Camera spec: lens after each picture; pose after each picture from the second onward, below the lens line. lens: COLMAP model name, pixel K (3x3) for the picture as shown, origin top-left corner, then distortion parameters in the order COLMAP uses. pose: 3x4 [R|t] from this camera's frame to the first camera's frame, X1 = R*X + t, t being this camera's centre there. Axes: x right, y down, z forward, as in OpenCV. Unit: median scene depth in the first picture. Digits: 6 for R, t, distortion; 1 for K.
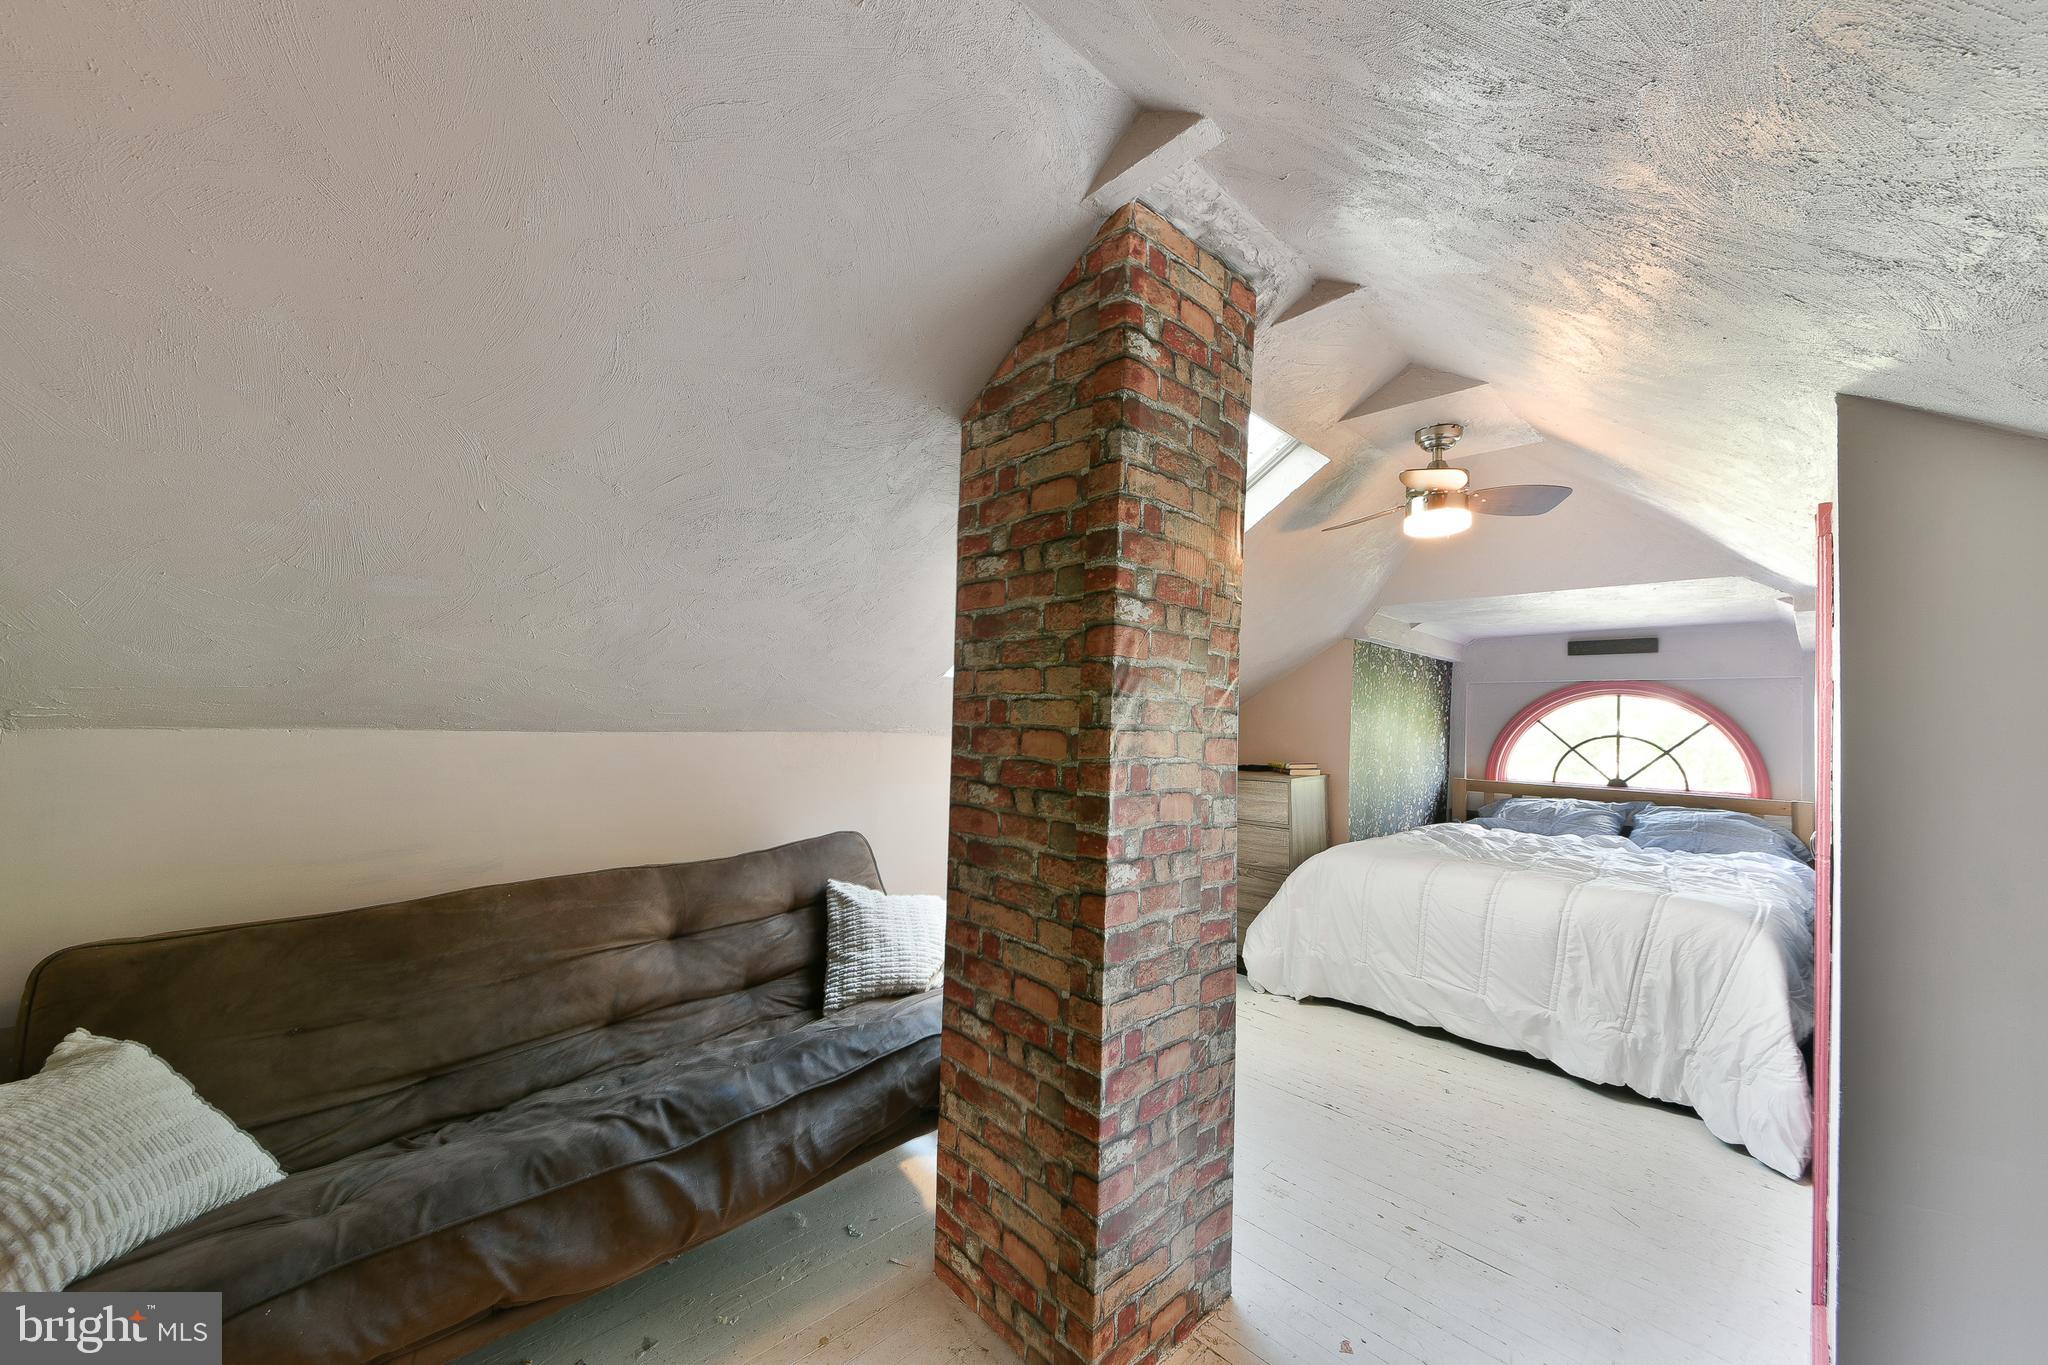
lens RADIAL K [[734.4, 0, 954.5], [0, 734.4, 701.8], [0, 0, 1]] dist [0.022377, -0.008184]
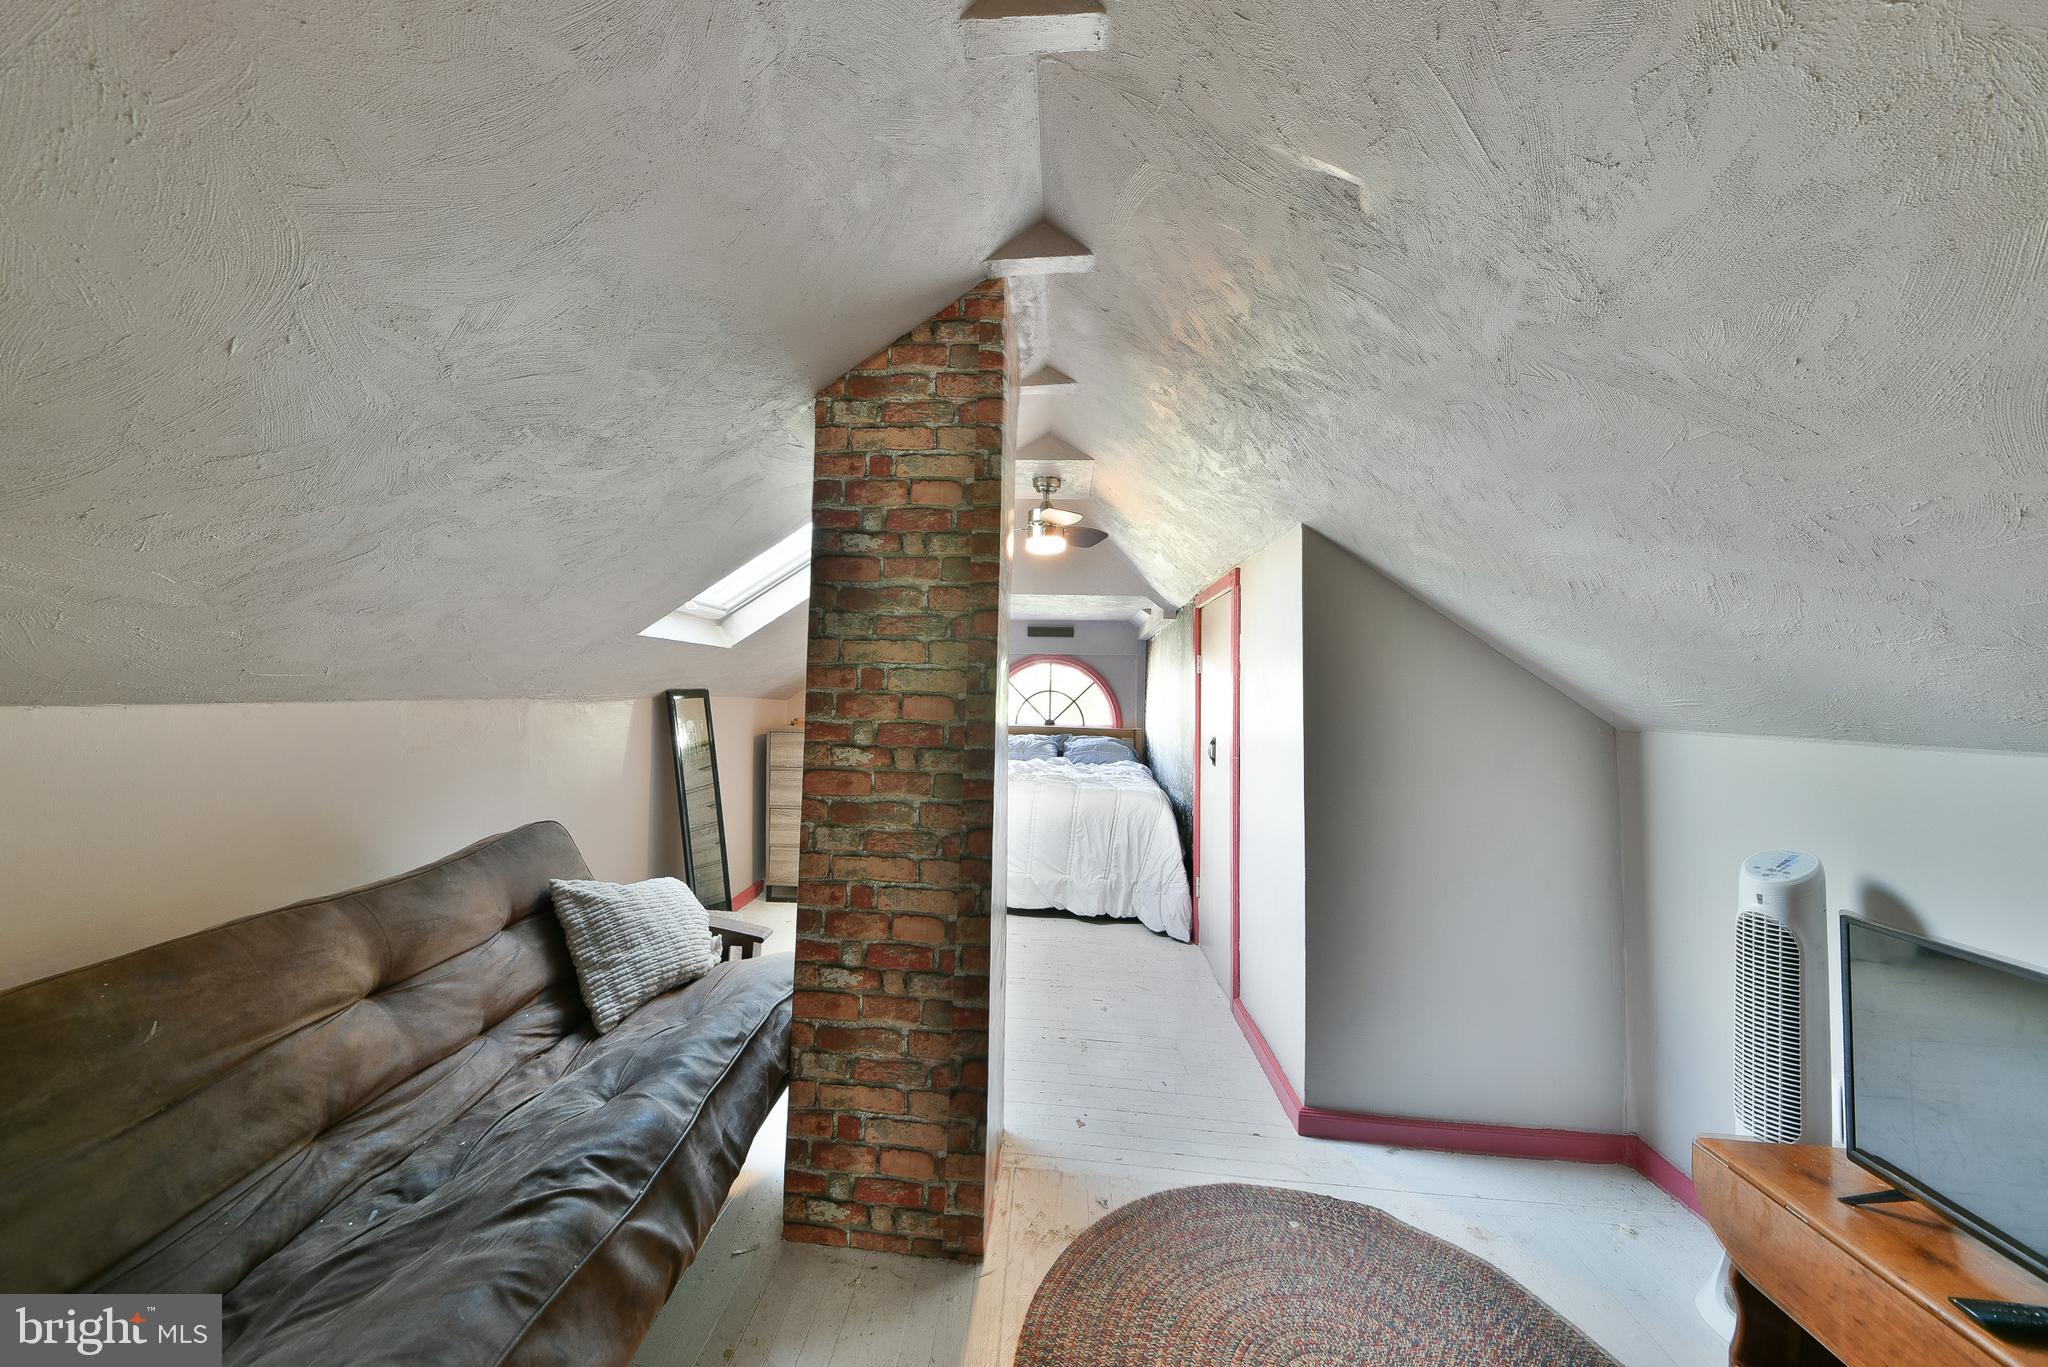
lens RADIAL K [[734.4, 0, 984.1], [0, 734.4, 657.0], [0, 0, 1]] dist [0.022377, -0.008184]
pose [[0.720319, 0.021585, 0.693308, -0.382264], [-0.020439, 0.999742, -0.009891, -0.007522], [-0.693342, -0.007046, 0.720574, 0.067293]]
